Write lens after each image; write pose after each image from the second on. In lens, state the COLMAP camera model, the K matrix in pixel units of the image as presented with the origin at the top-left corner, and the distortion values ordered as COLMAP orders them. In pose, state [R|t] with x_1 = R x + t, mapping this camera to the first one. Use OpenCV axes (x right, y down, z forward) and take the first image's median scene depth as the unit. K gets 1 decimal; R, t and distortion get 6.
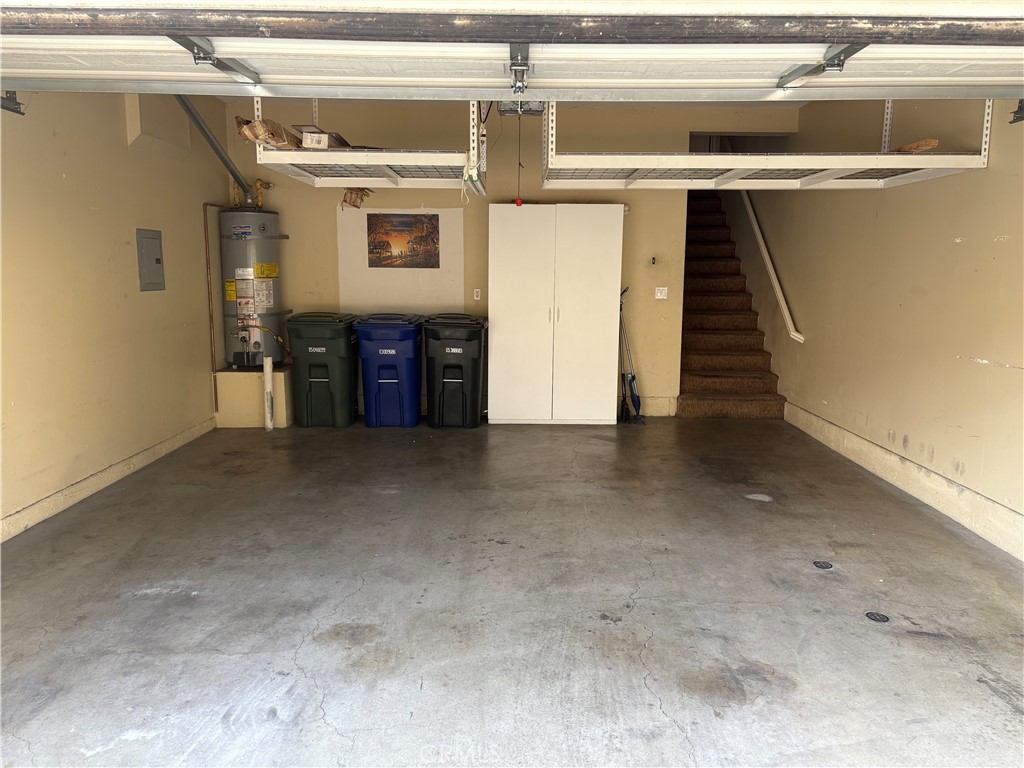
lens RADIAL K [[779.2, 0, 512.0], [0, 779.2, 384.0], [0, 0, 1]] dist [0.100701, -0.150626]
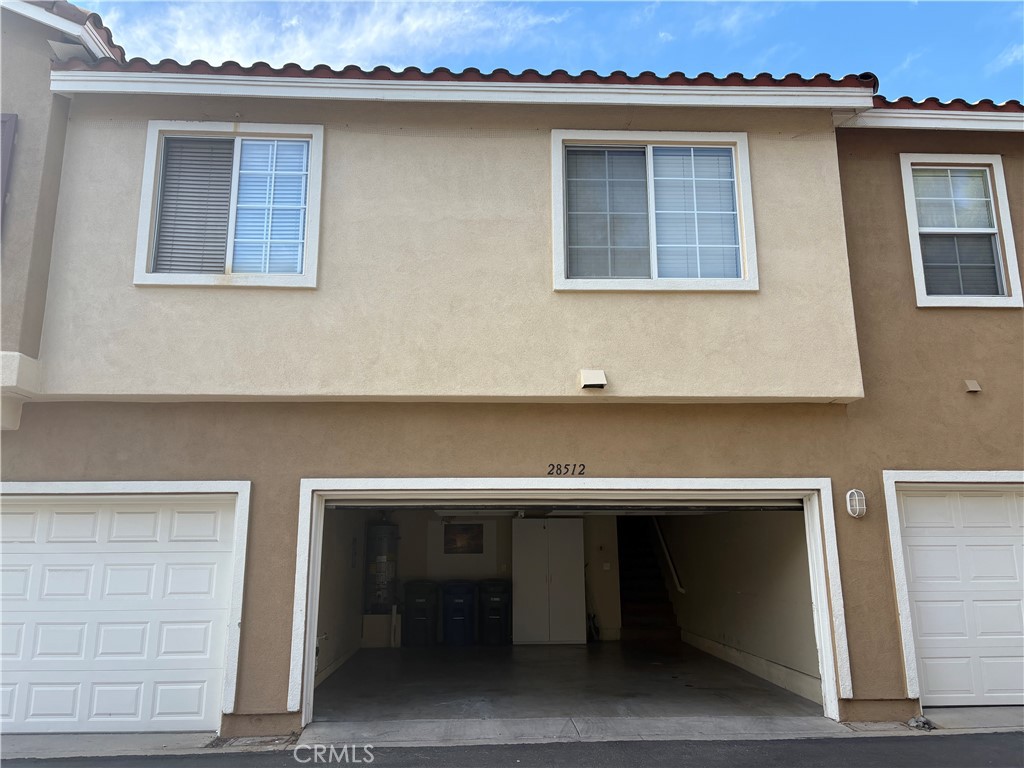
lens RADIAL K [[779.2, 0, 512.0], [0, 779.2, 384.0], [0, 0, 1]] dist [0.100701, -0.150626]
pose [[0.998882, -0.003693, 0.047121, -0.114281], [0.020186, 0.934777, -0.354660, 0.131325], [-0.042738, 0.355215, 0.933807, -0.851258]]
